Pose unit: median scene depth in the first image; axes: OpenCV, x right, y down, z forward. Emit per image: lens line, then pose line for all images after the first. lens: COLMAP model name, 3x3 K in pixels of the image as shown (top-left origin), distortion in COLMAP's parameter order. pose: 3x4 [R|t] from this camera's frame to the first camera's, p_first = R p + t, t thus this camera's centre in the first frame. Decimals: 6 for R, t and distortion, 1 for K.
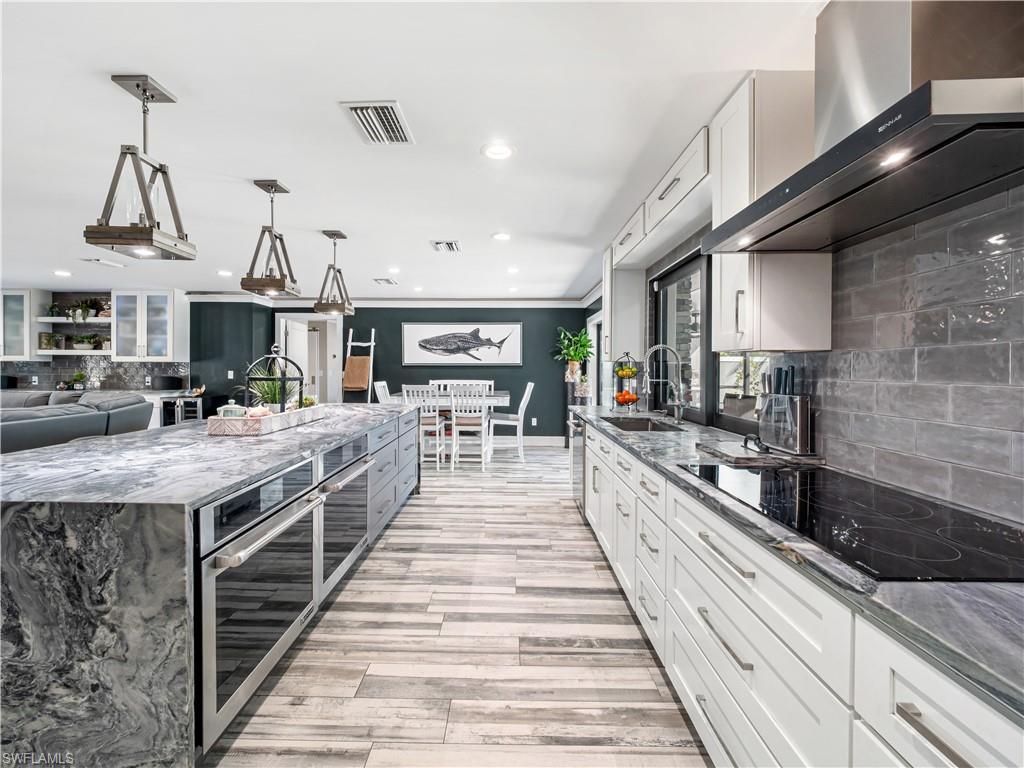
lens RADIAL K [[432.7, 0, 506.1], [0, 432.7, 378.8], [0, 0, 1]] dist [-0.004614, -0.000108]
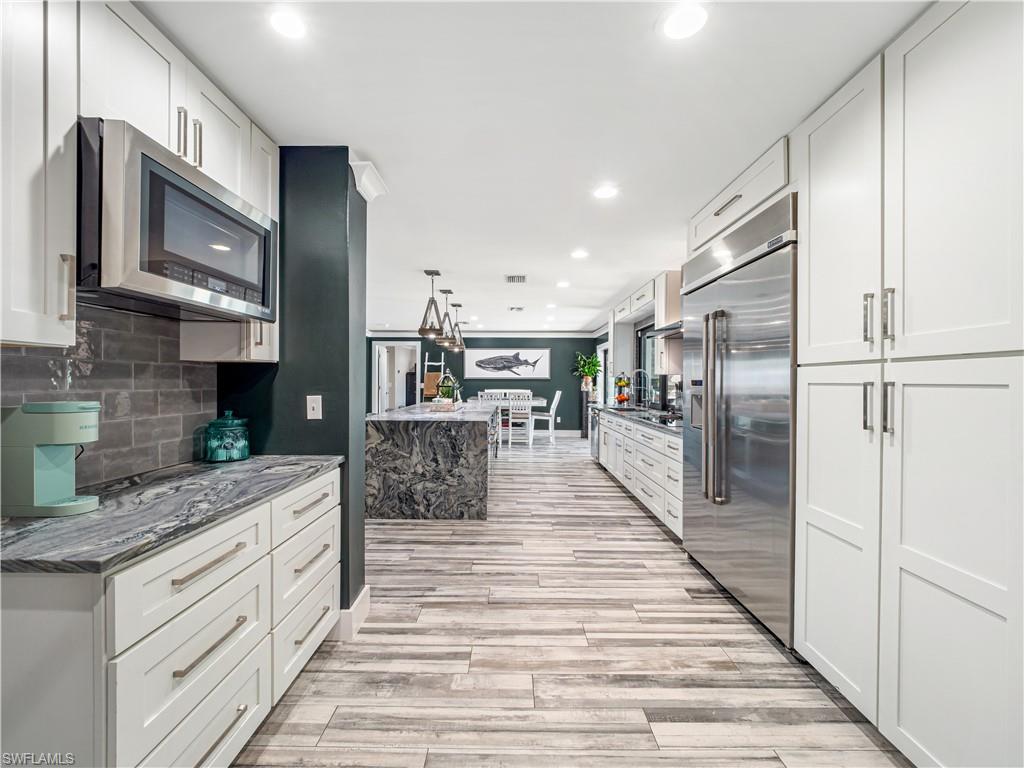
lens RADIAL K [[435.4, 0, 507.6], [0, 435.4, 385.4], [0, 0, 1]] dist [0.001094, -0.000025]
pose [[0.999992, 0.001186, -0.003904, -0.109951], [-0.001241, 0.999901, -0.014007, 0.010755], [0.003887, 0.014011, 0.999894, -0.467781]]
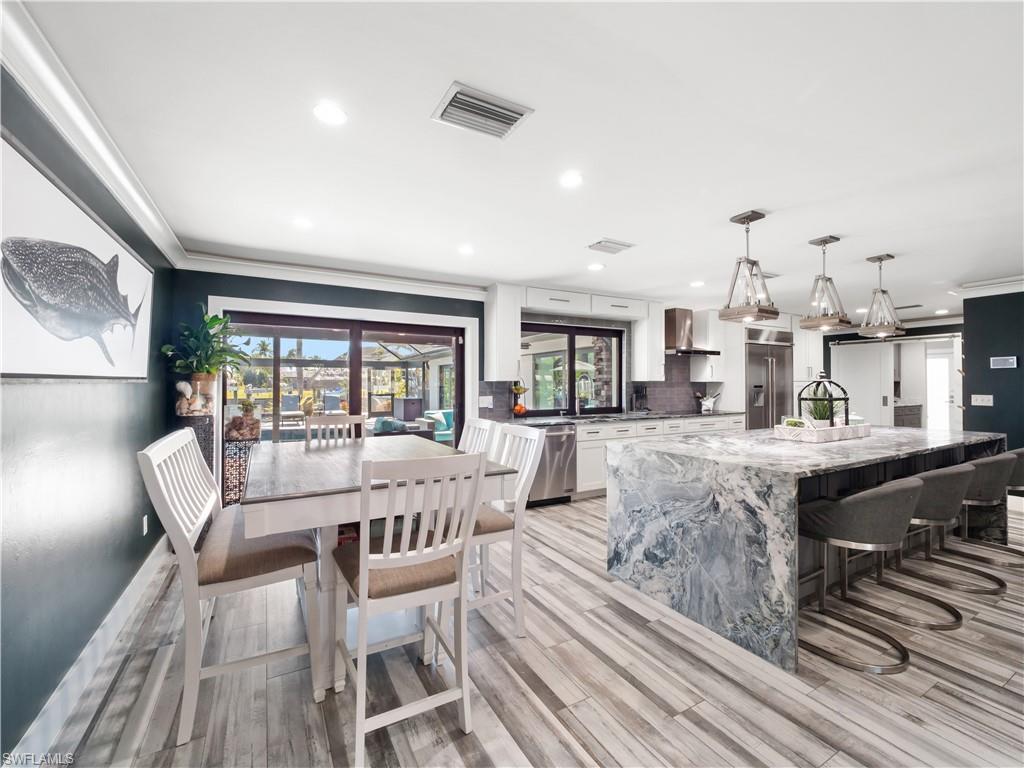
lens RADIAL K [[435.4, 0, 507.6], [0, 435.4, 385.4], [0, 0, 1]] dist [0.001094, -0.000025]
pose [[-0.496159, -0.010618, 0.868167, -0.519291], [0.016912, 0.999617, 0.021891, -0.036340], [-0.868067, 0.025544, -0.495789, 1.067020]]
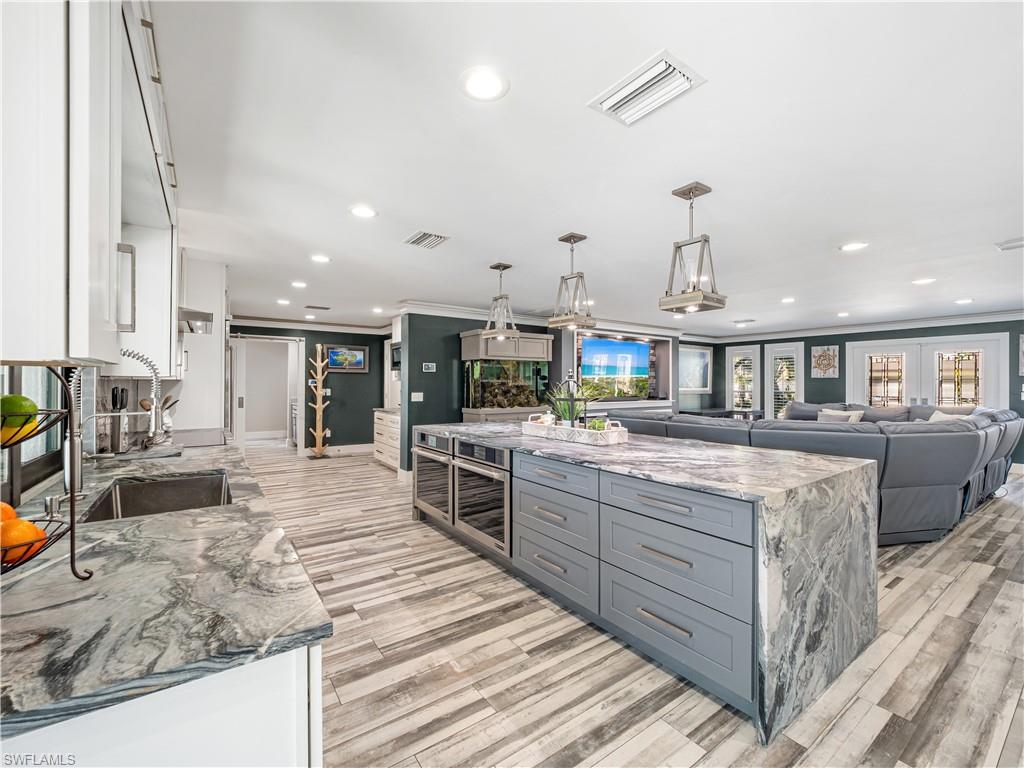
lens RADIAL K [[432.7, 0, 506.1], [0, 432.7, 378.8], [0, 0, 1]] dist [-0.004614, -0.000108]
pose [[-0.816131, -0.016037, -0.577644, 0.135639], [-0.022065, 0.999751, 0.003419, -0.026128], [0.577445, 0.015536, -0.816282, 0.841406]]
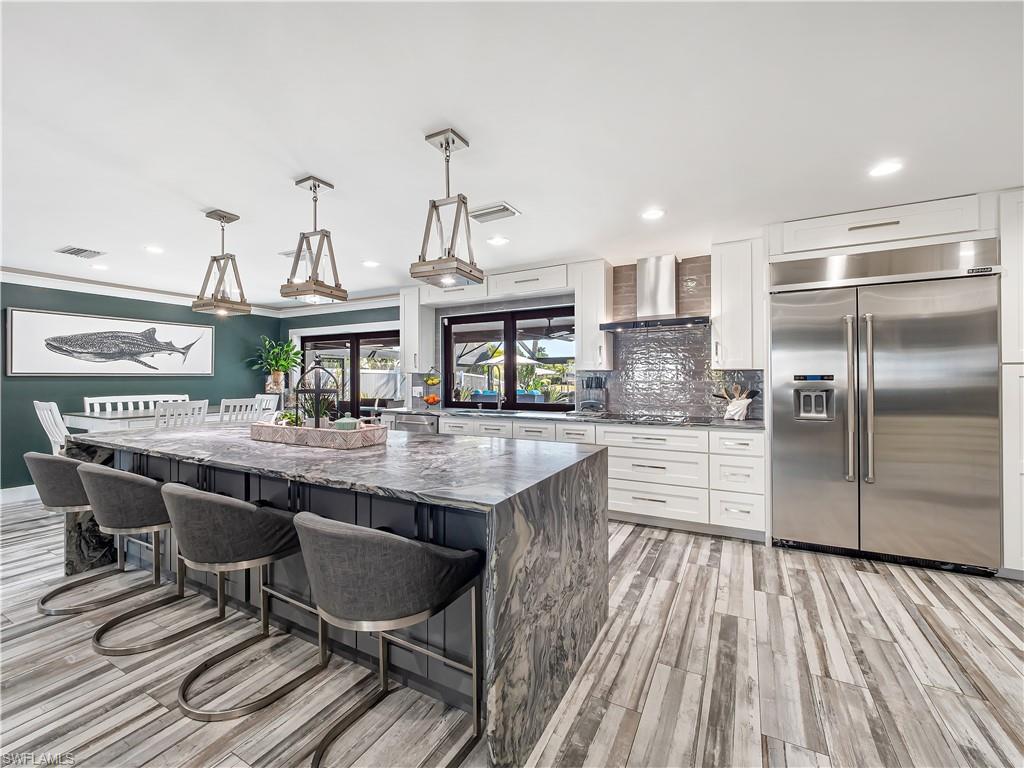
lens RADIAL K [[432.7, 0, 506.1], [0, 432.7, 378.8], [0, 0, 1]] dist [-0.004614, -0.000108]
pose [[0.472723, -0.007021, 0.881183, -0.524643], [0.026217, 0.999638, -0.006100, -0.004996], [-0.880821, 0.025986, 0.472736, 0.088772]]
